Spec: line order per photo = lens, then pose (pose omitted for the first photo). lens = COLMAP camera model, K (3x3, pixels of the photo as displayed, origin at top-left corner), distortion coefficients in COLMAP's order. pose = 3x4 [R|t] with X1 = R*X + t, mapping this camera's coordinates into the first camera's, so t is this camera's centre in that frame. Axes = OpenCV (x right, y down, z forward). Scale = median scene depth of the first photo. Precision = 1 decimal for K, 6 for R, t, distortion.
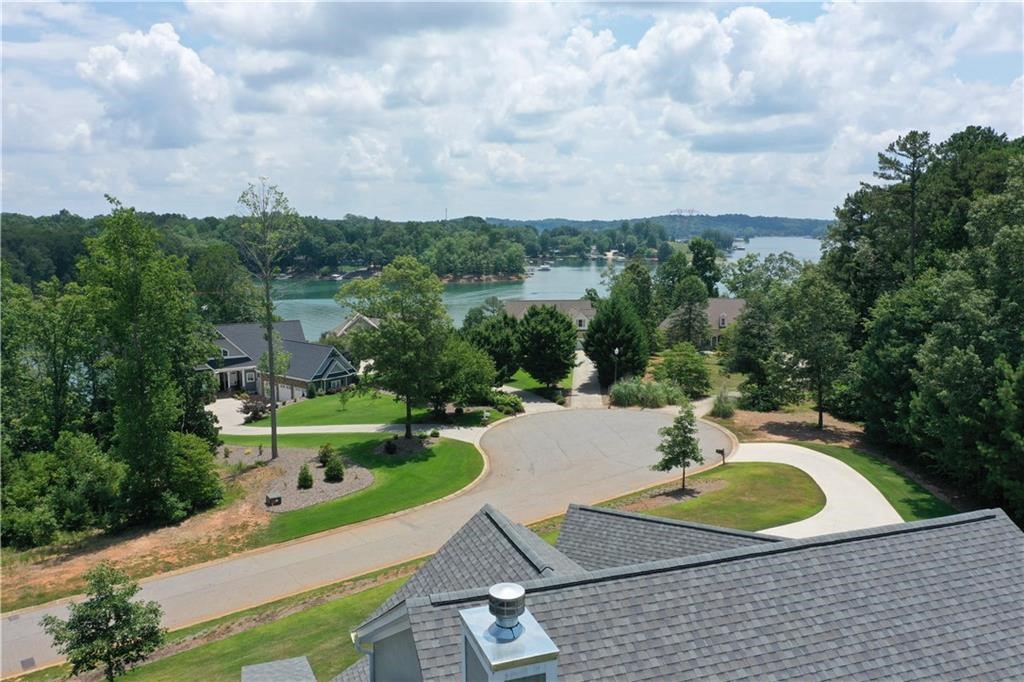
lens RADIAL K [[802.1, 0, 510.3], [0, 802.1, 346.5], [0, 0, 1]] dist [-0.004911, -0.004762]
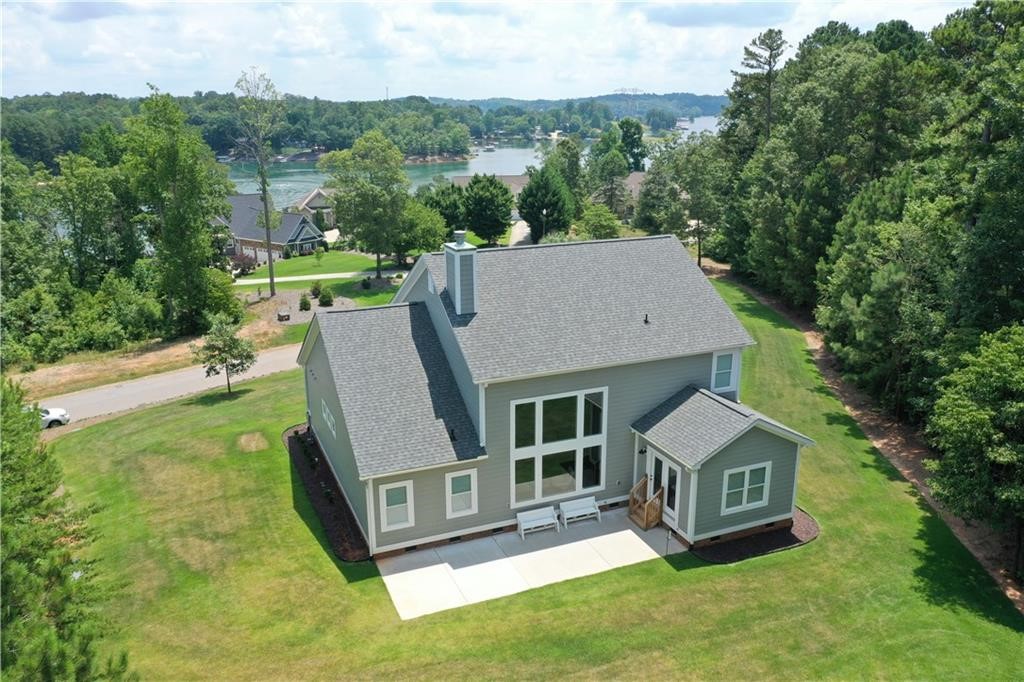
lens RADIAL K [[802.1, 0, 510.3], [0, 802.1, 346.5], [0, 0, 1]] dist [-0.004911, -0.004762]
pose [[0.997749, -0.021224, 0.063609, -0.001419], [0.011966, 0.989717, 0.142538, 0.027971], [-0.065980, -0.141456, 0.987743, -0.190789]]
